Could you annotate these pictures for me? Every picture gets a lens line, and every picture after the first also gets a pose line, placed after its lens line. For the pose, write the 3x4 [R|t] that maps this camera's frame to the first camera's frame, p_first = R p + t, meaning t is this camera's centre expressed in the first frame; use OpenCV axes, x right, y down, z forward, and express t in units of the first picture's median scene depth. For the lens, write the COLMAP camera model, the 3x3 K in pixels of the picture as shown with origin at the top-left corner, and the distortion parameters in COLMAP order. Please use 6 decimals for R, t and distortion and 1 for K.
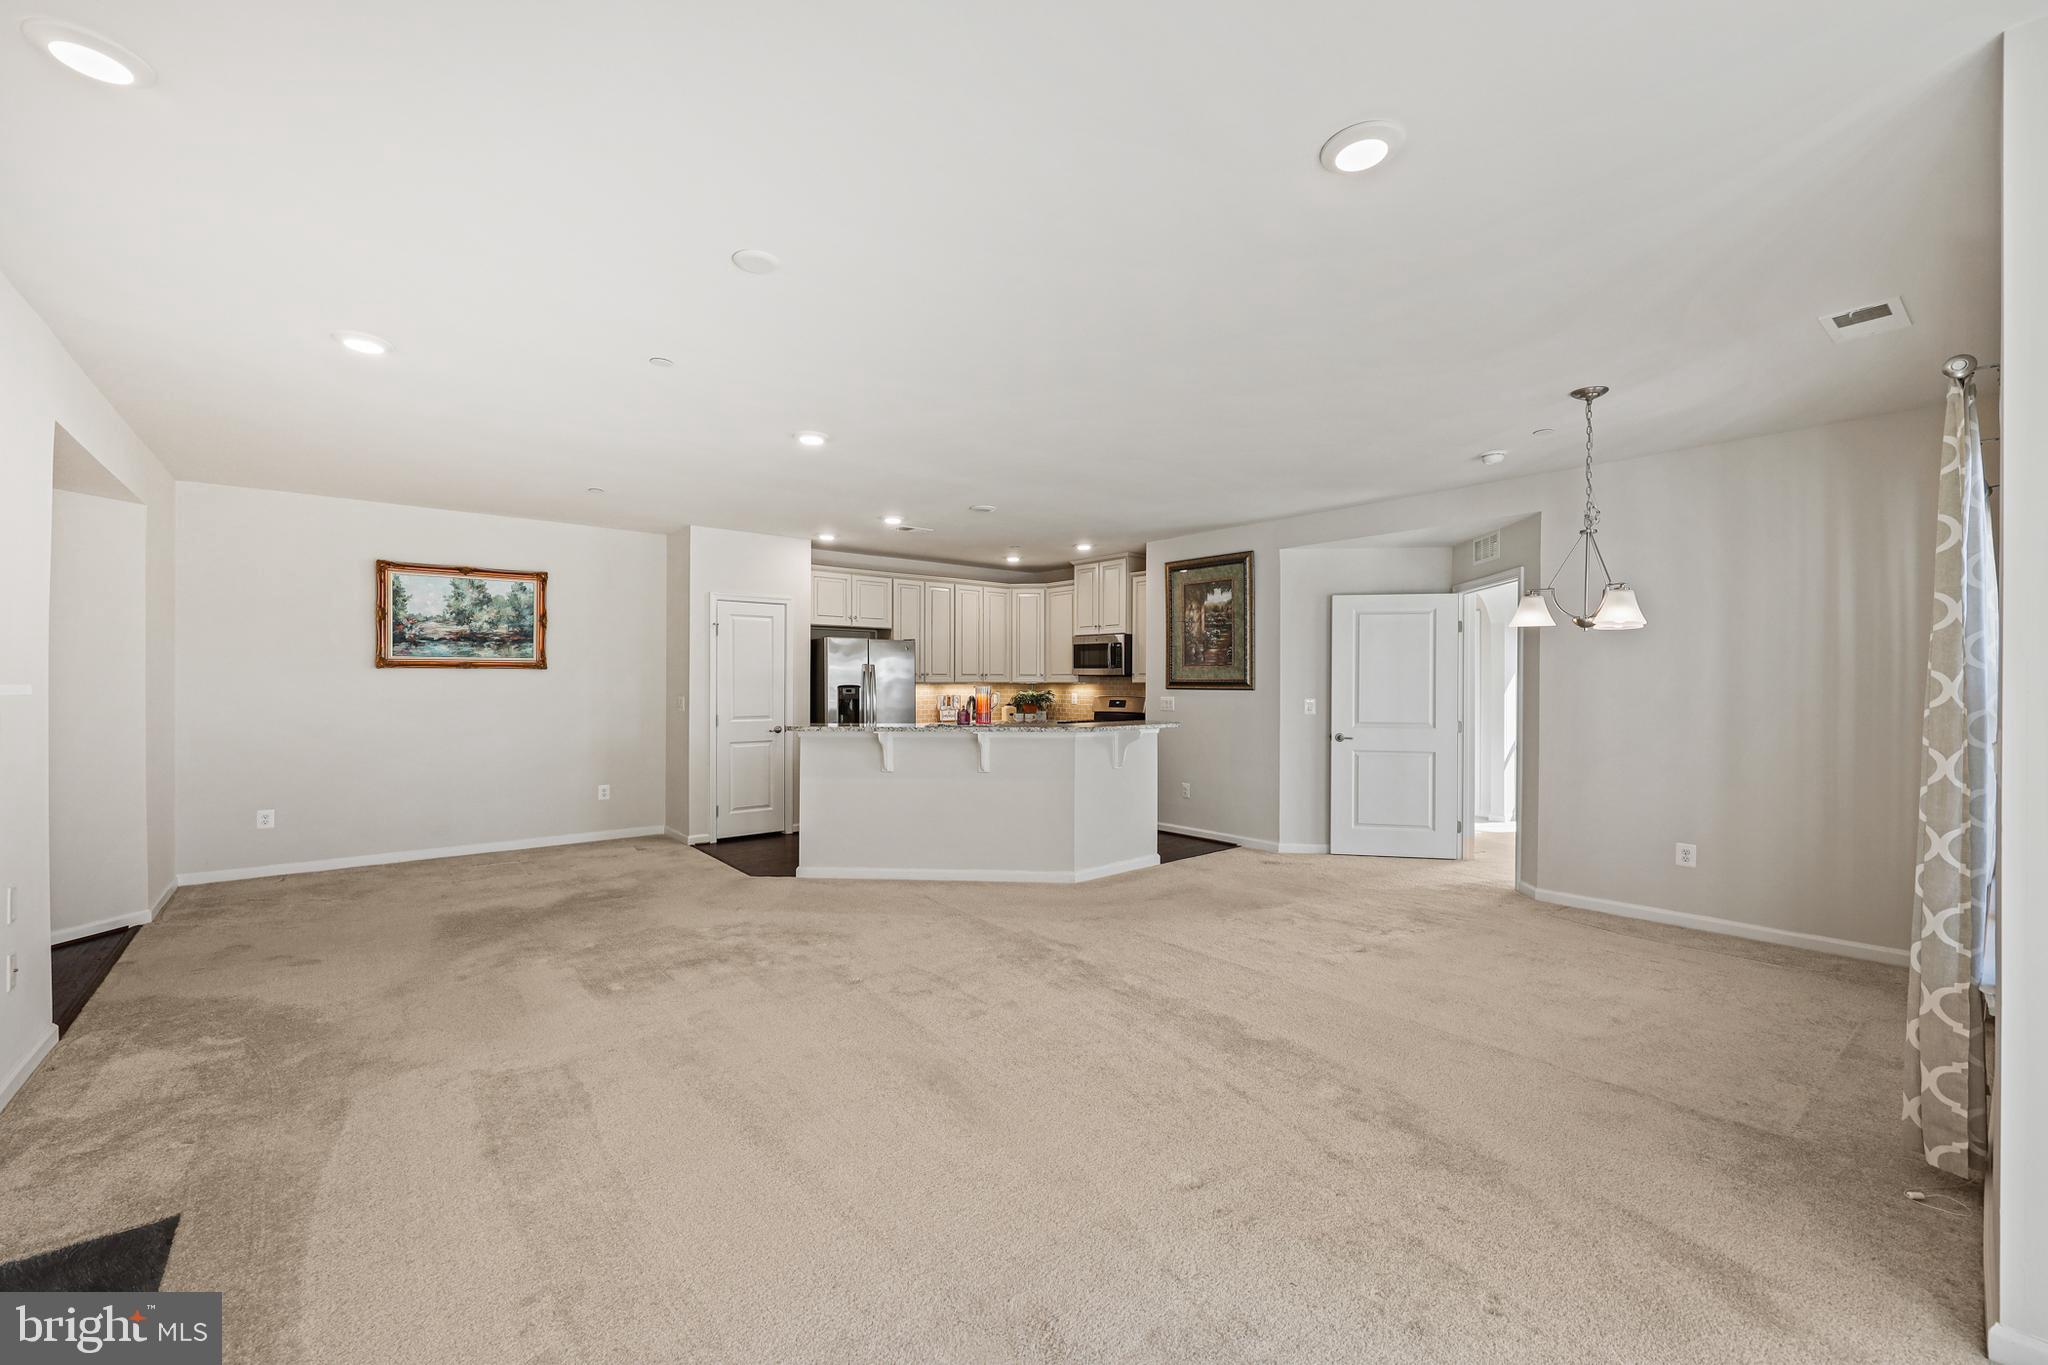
lens RADIAL K [[825.0, 0, 1027.6], [0, 825.0, 692.3], [0, 0, 1]] dist [-0.002085, 0.000876]
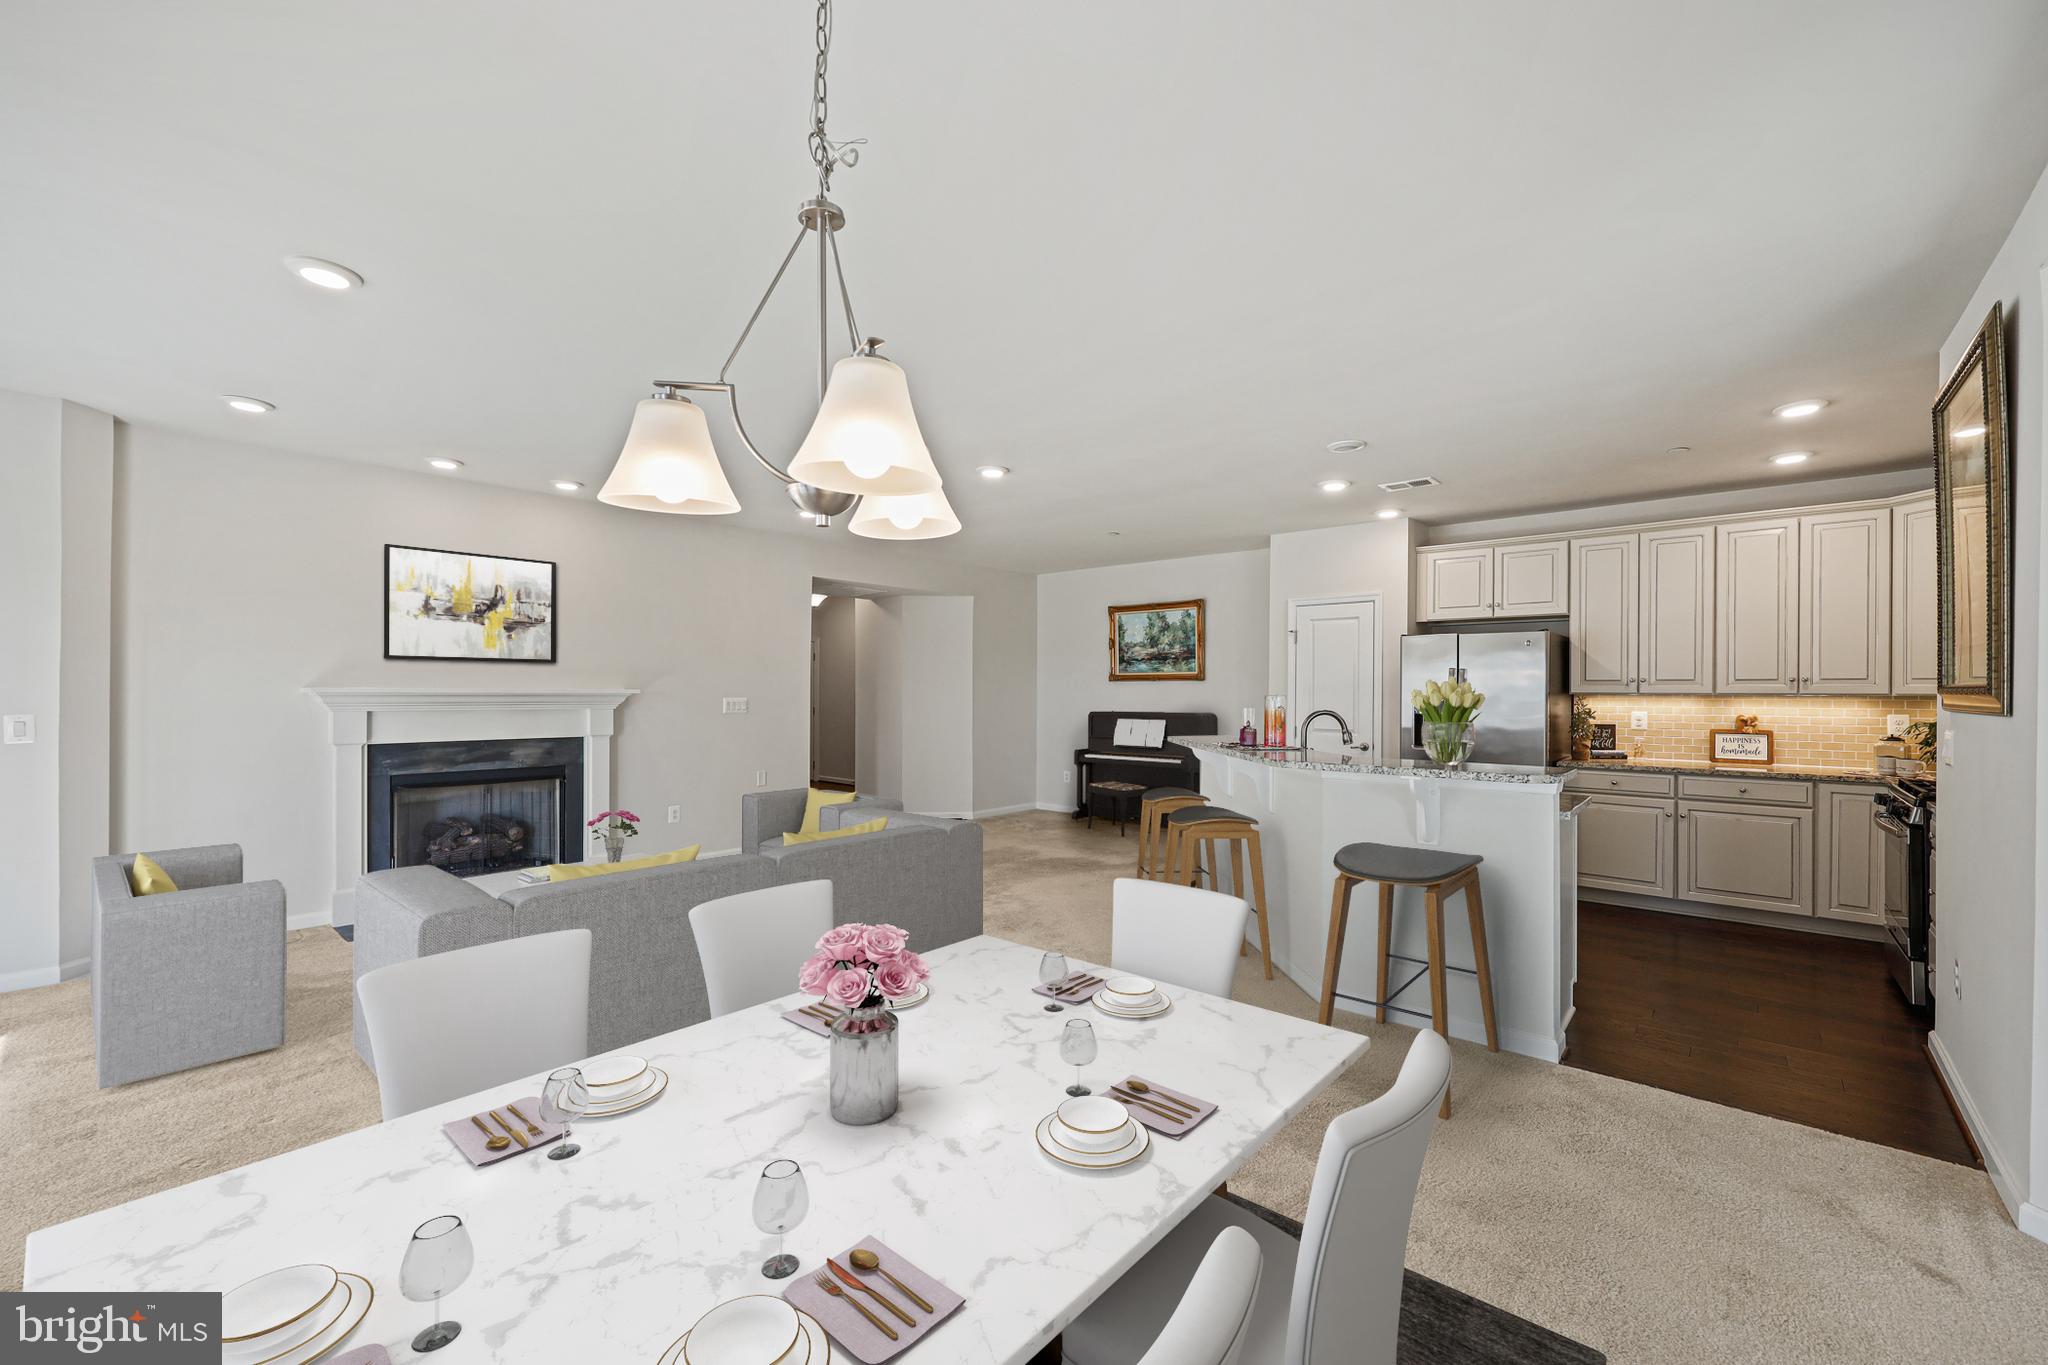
lens RADIAL K [[825.0, 0, 1019.6], [0, 825.0, 691.6], [0, 0, 1]] dist [-0.002085, 0.000876]
pose [[0.155276, 0.000379, -0.987871, 0.525530], [-0.016367, 0.999864, -0.002189, -0.005088], [0.987736, 0.016508, 0.155261, 0.535687]]
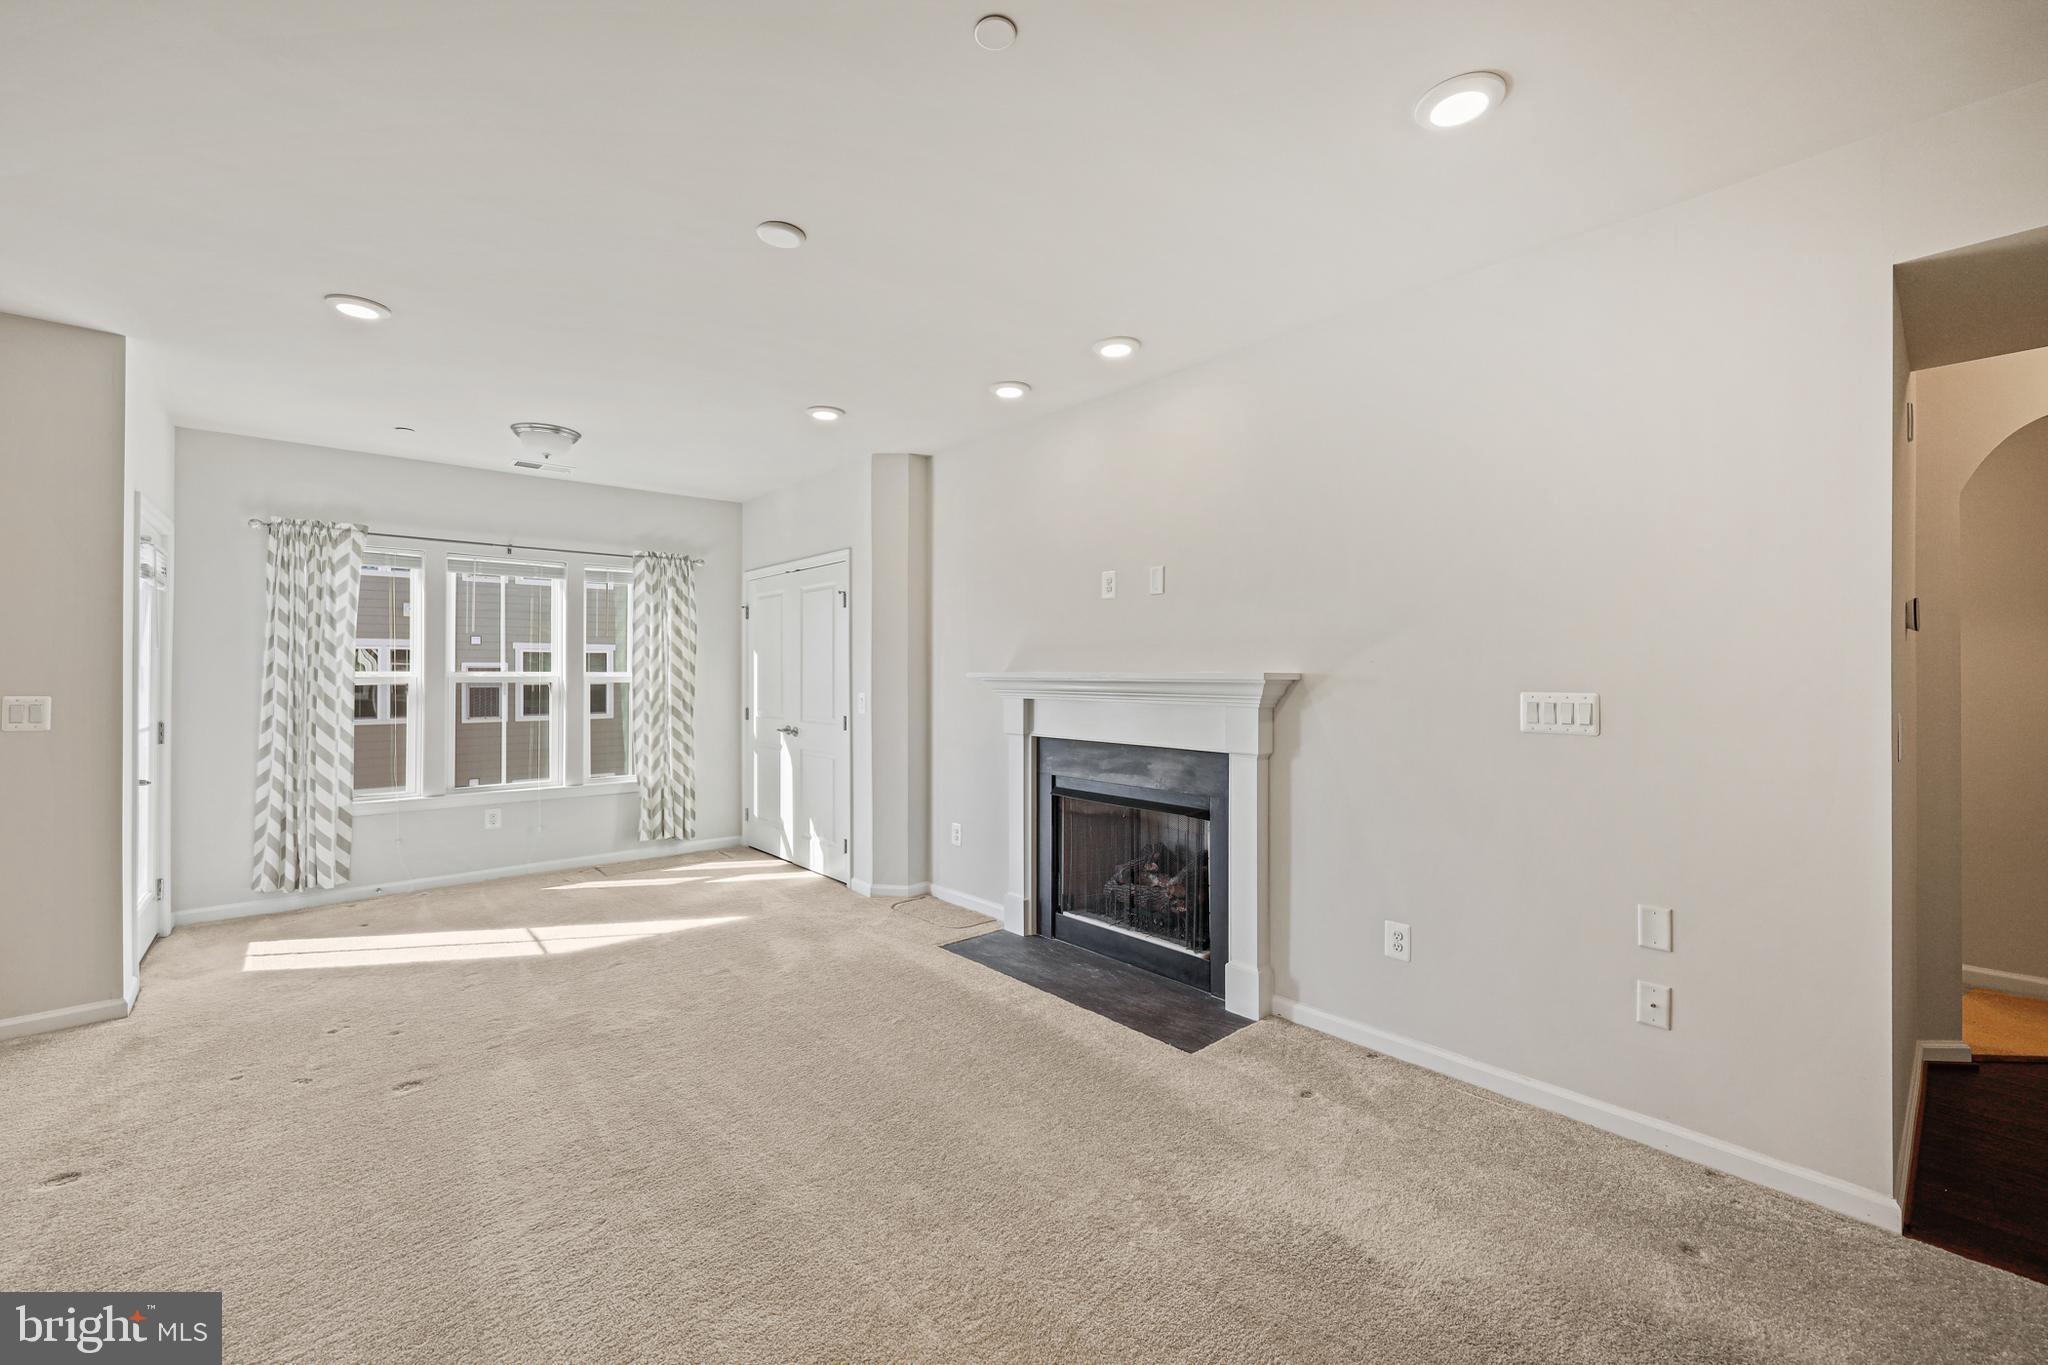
lens RADIAL K [[825.0, 0, 1029.5], [0, 825.0, 671.2], [0, 0, 1]] dist [-0.002085, 0.000876]
pose [[-0.999482, -0.002778, -0.032051, -0.215631], [-0.003033, 0.999964, 0.007907, -0.006496], [0.032028, 0.008000, -0.999455, 0.715294]]
